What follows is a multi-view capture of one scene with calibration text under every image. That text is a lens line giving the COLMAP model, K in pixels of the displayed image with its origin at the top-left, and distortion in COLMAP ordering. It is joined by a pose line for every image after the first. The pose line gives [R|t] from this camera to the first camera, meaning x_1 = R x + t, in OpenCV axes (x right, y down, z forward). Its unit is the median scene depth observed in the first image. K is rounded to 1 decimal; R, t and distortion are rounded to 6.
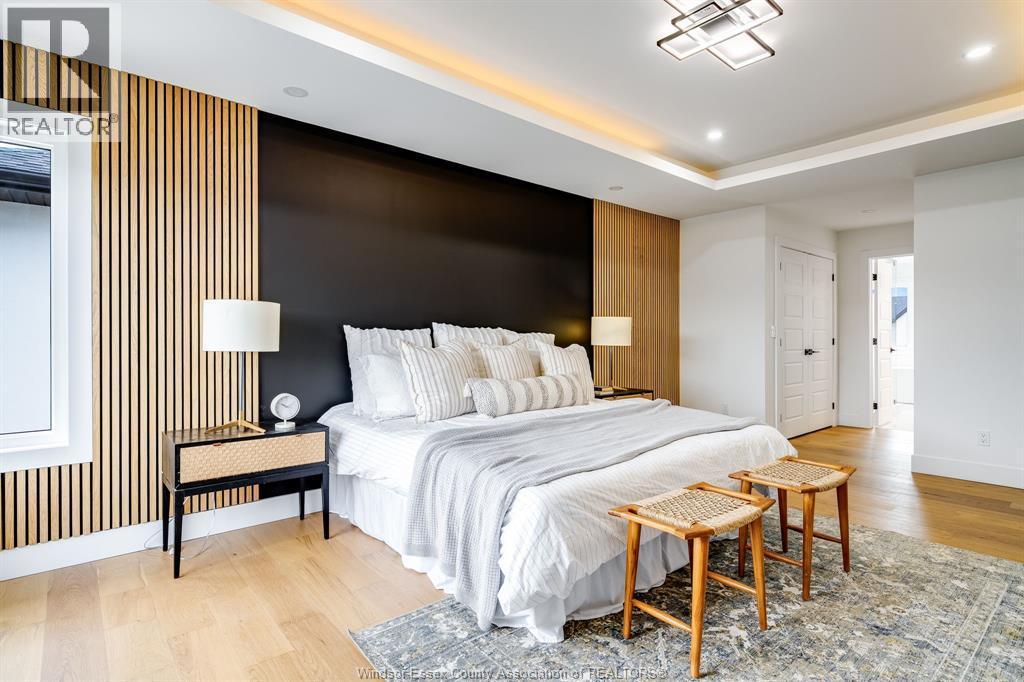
lens RADIAL K [[461.7, 0, 514.8], [0, 461.7, 336.1], [0, 0, 1]] dist [-0.000237, 0.000153]
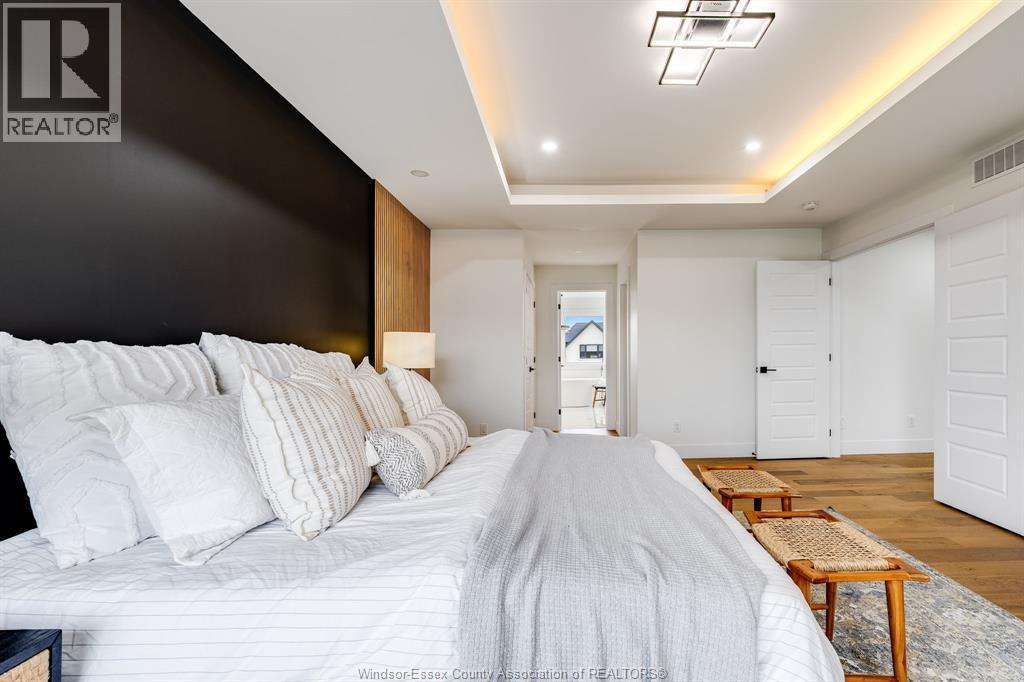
lens RADIAL K [[464.4, 0, 512.2], [0, 464.4, 357.6], [0, 0, 1]] dist [-0.000418, 0.000164]
pose [[0.667595, -0.010214, 0.744455, -0.368598], [0.009255, 0.999942, 0.005420, -0.001153], [-0.744467, 0.003272, 0.667651, 0.444048]]
